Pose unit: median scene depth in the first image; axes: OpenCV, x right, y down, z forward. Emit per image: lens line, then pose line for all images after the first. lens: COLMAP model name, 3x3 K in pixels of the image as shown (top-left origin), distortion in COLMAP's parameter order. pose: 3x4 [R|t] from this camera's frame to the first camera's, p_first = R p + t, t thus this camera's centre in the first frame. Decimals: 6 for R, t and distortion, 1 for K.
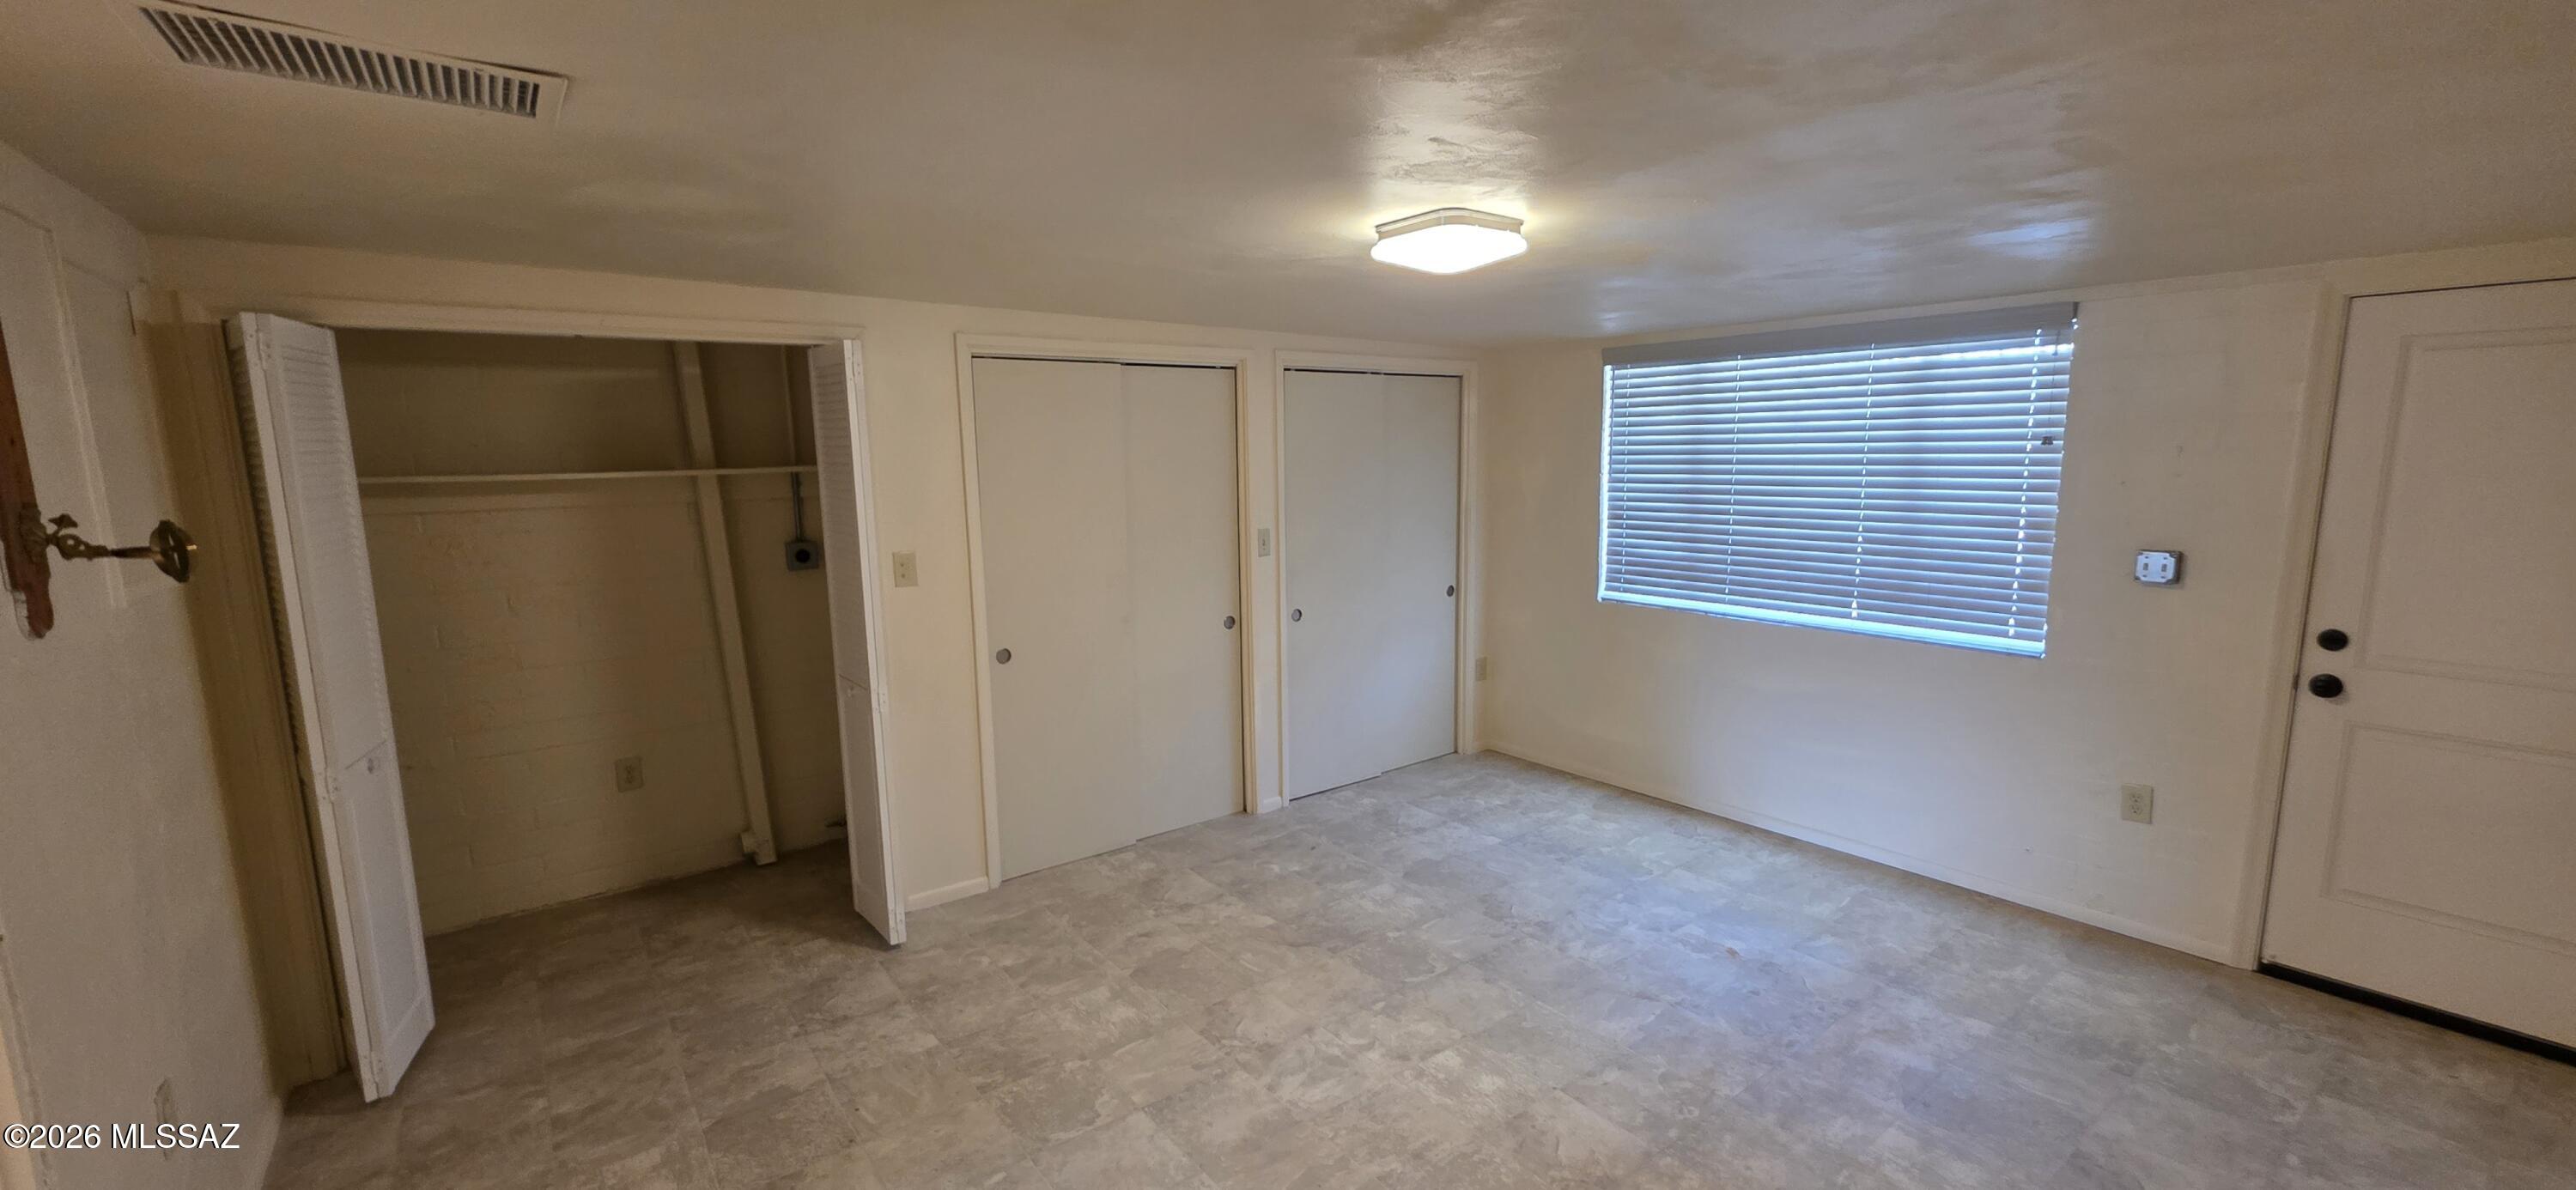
lens RADIAL K [[1025.0, 0, 1281.3], [0, 1025.0, 598.7], [0, 0, 1]] dist [0.000923, -0.000769]
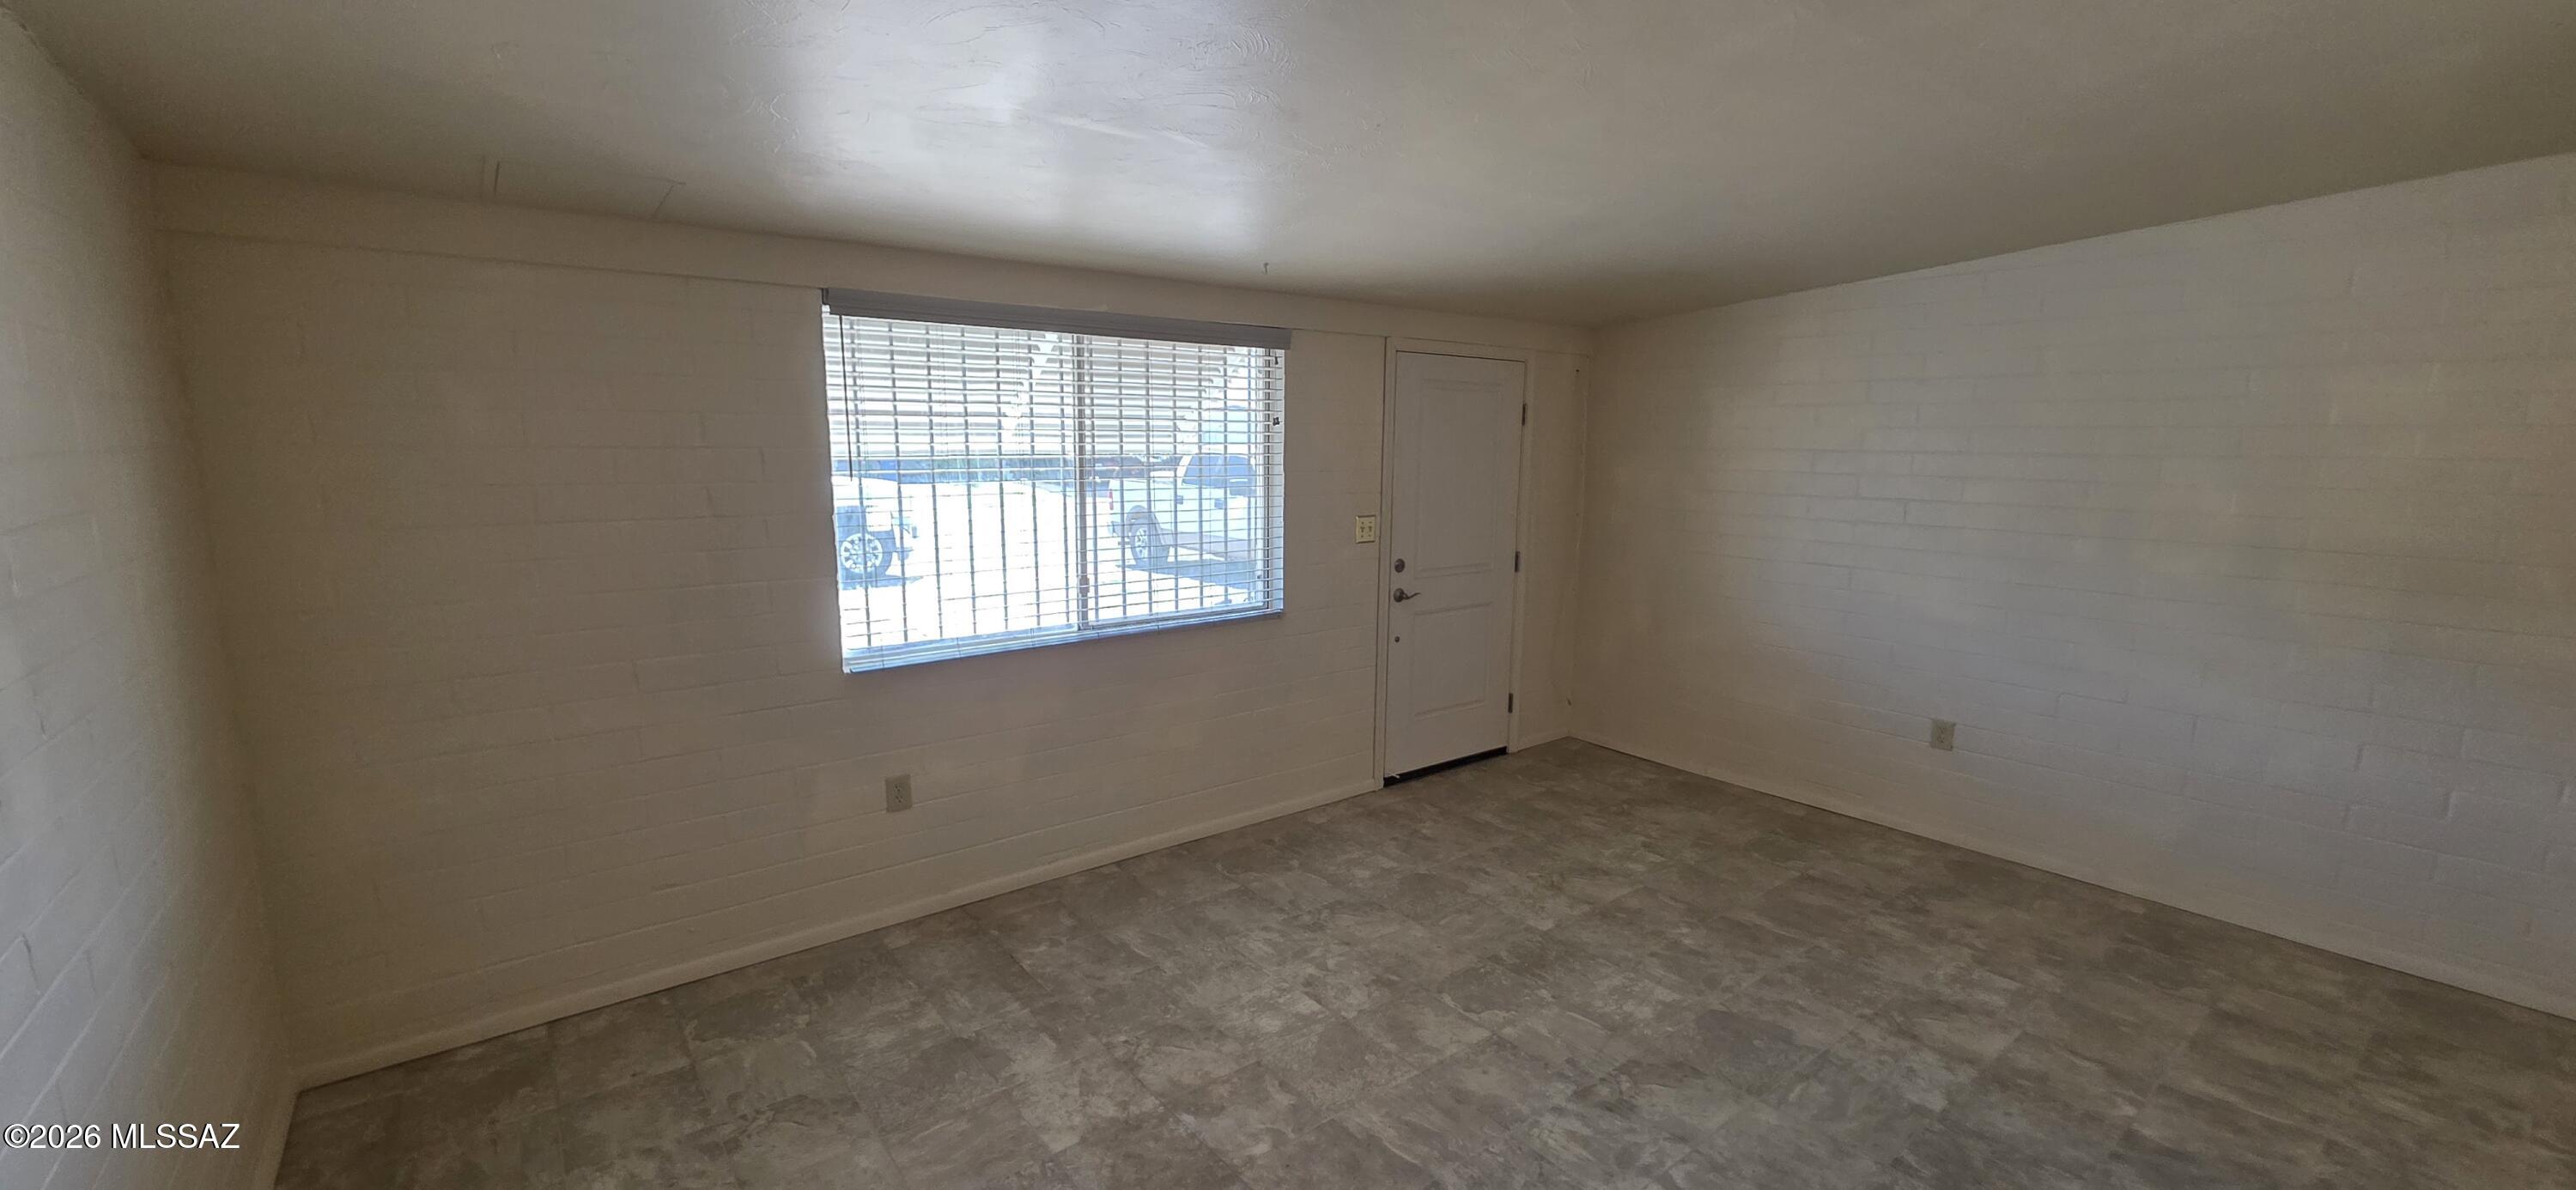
lens RADIAL K [[1030.6, 0, 1272.9], [0, 1030.6, 586.8], [0, 0, 1]] dist [-0.008154, -0.000037]
pose [[0.007568, 0.156135, -0.987707, 0.663935], [-0.157149, 0.975647, 0.153025, -0.074842], [0.987546, 0.154059, 0.031920, 0.501311]]
